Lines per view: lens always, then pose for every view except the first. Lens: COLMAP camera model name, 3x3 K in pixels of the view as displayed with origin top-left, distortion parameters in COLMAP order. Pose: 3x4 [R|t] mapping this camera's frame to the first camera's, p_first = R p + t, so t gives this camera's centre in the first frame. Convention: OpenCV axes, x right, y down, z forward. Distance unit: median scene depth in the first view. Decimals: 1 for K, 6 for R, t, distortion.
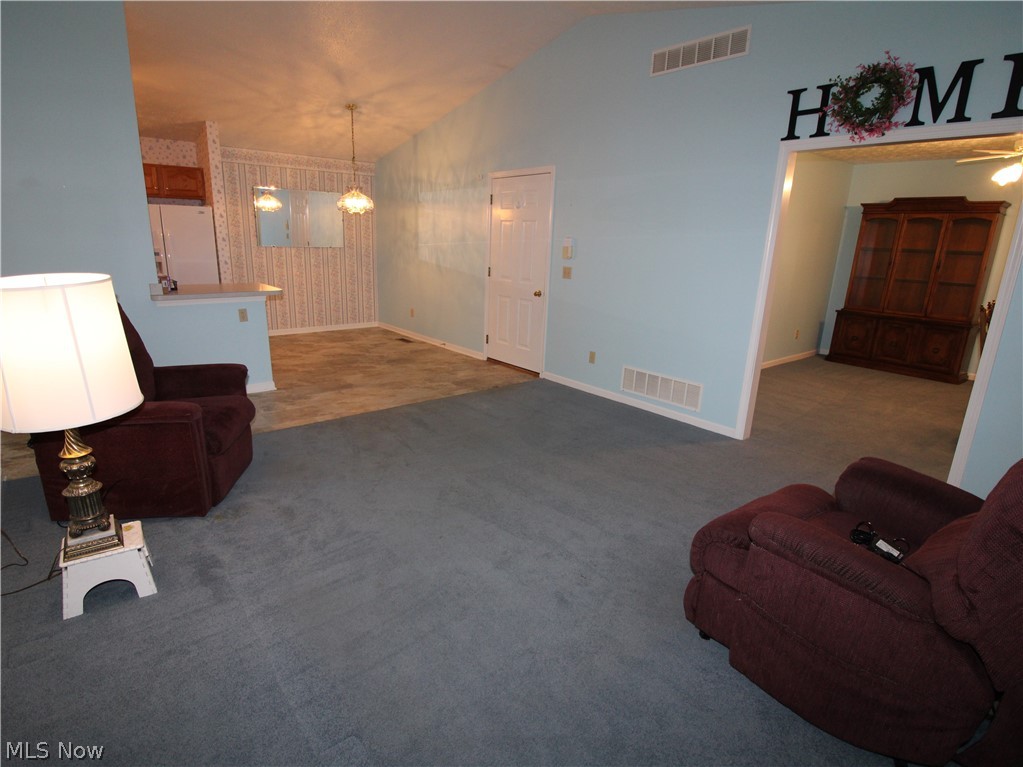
lens RADIAL K [[541.5, 0, 489.0], [0, 541.5, 384.3], [0, 0, 1]] dist [-0.000939, -0.001996]
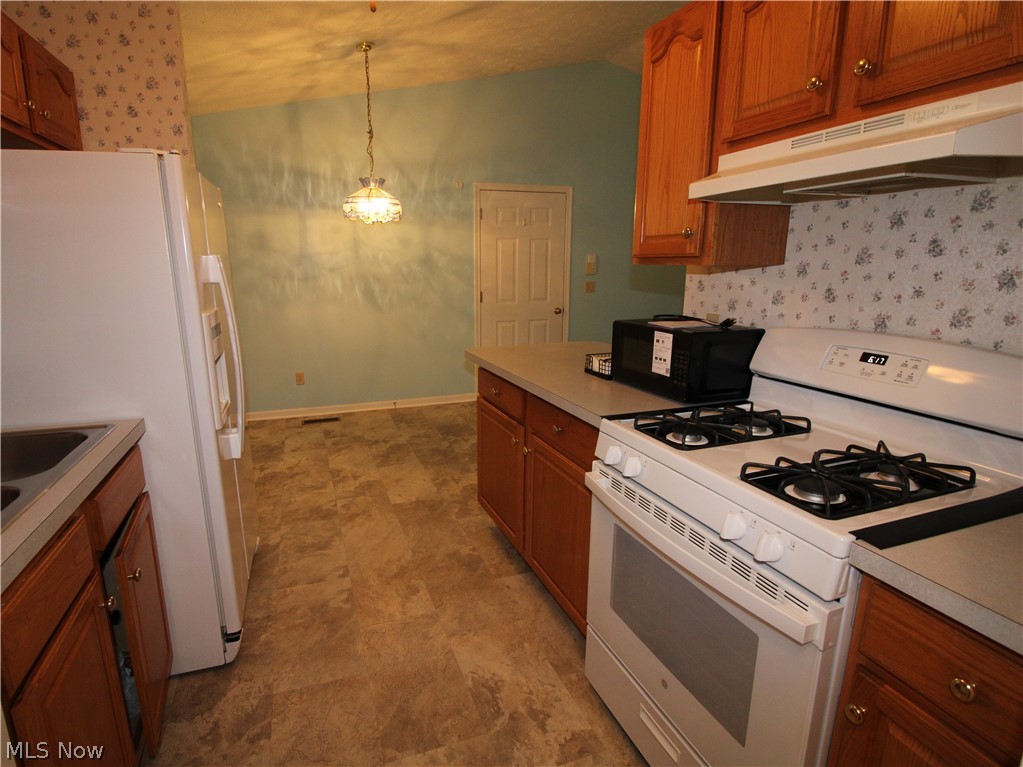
lens RADIAL K [[541.5, 0, 489.0], [0, 541.5, 384.3], [0, 0, 1]] dist [-0.000939, -0.001996]
pose [[0.303443, -0.234956, 0.923427, -0.742445], [0.265964, 0.951489, 0.154699, -0.185040], [-0.914978, 0.198656, 0.351213, 0.640969]]
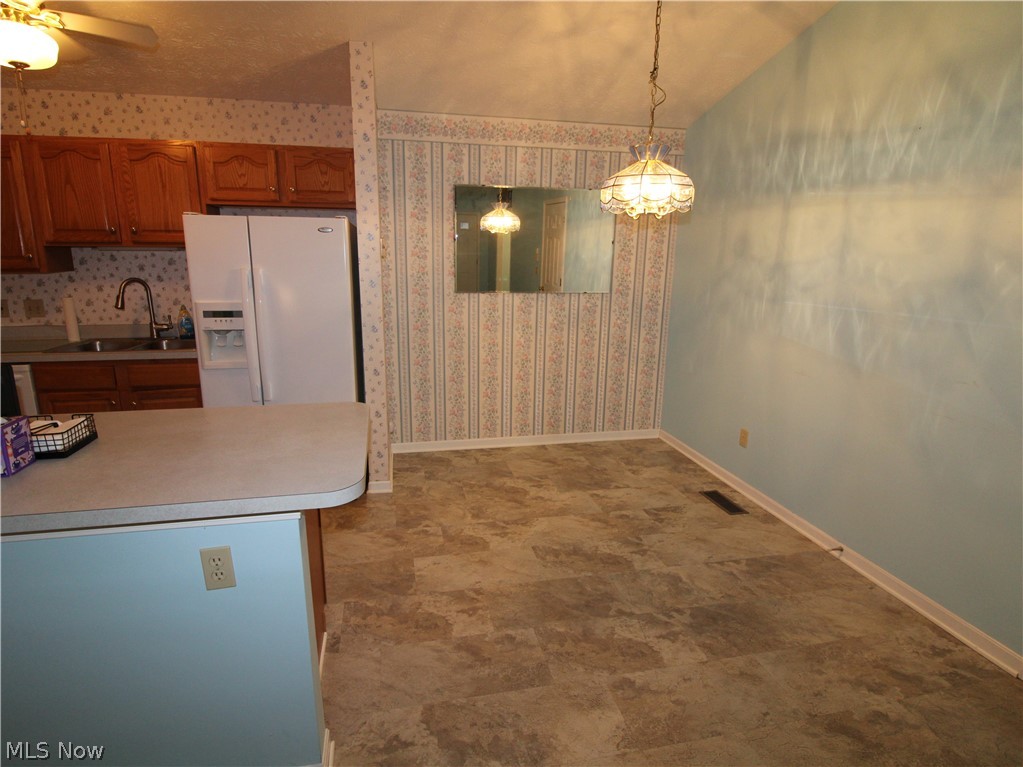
lens RADIAL K [[538.4, 0, 501.5], [0, 538.4, 383.6], [0, 0, 1]] dist [0.004549, -0.016209]
pose [[0.896546, 0.082242, -0.435250, -0.146697], [-0.104896, 0.994082, -0.028235, -0.160874], [0.430352, 0.070970, 0.899867, 0.564163]]
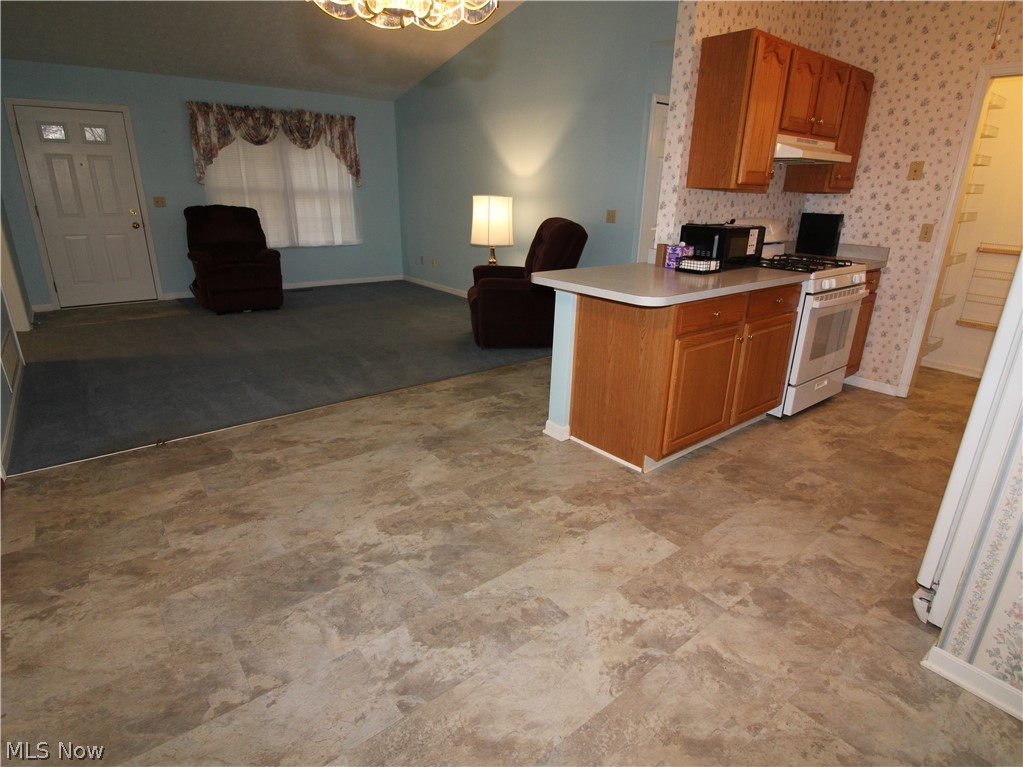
lens RADIAL K [[535.5, 0, 526.3], [0, 535.5, 383.8], [0, 0, 1]] dist [0.002968, -0.014317]
pose [[-0.998559, -0.037223, -0.038661, -0.259048], [-0.052730, 0.814540, 0.577706, -0.291961], [0.009987, 0.578912, -0.815329, 1.097530]]
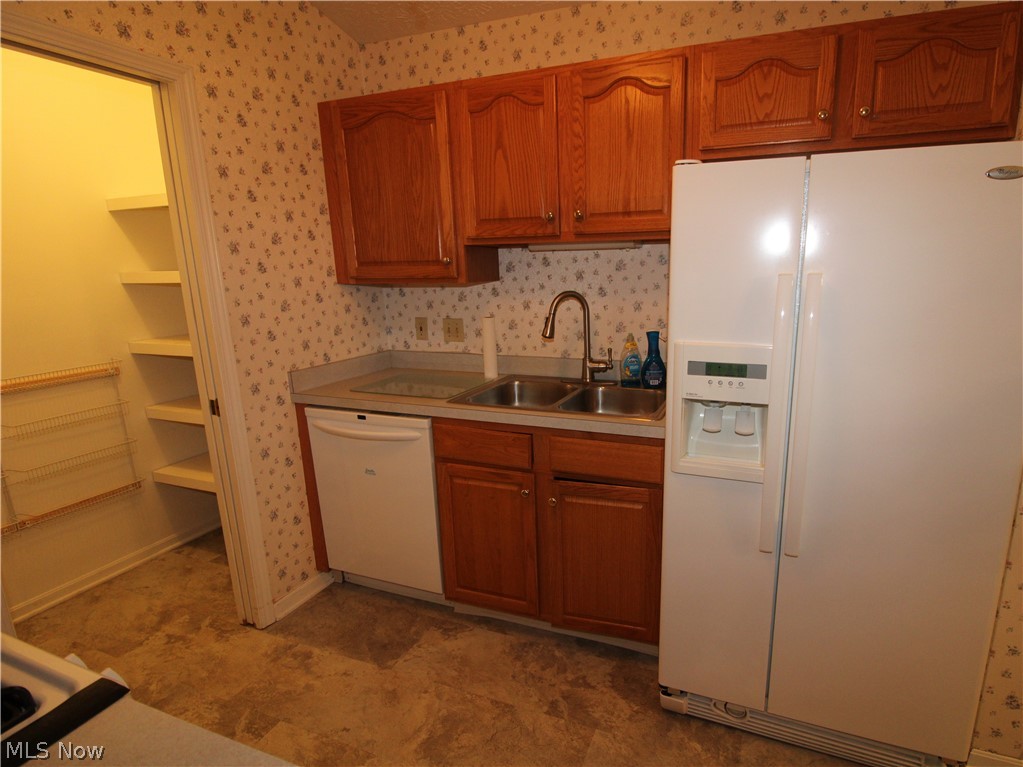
lens RADIAL K [[534.8, 0, 578.7], [0, 534.8, 381.5], [0, 0, 1]] dist [0.003878, -0.015615]
pose [[0.534275, 0.145397, -0.832713, -0.393403], [-0.197909, 0.979232, 0.044000, -0.197828], [0.821817, 0.141293, 0.551954, 0.690604]]
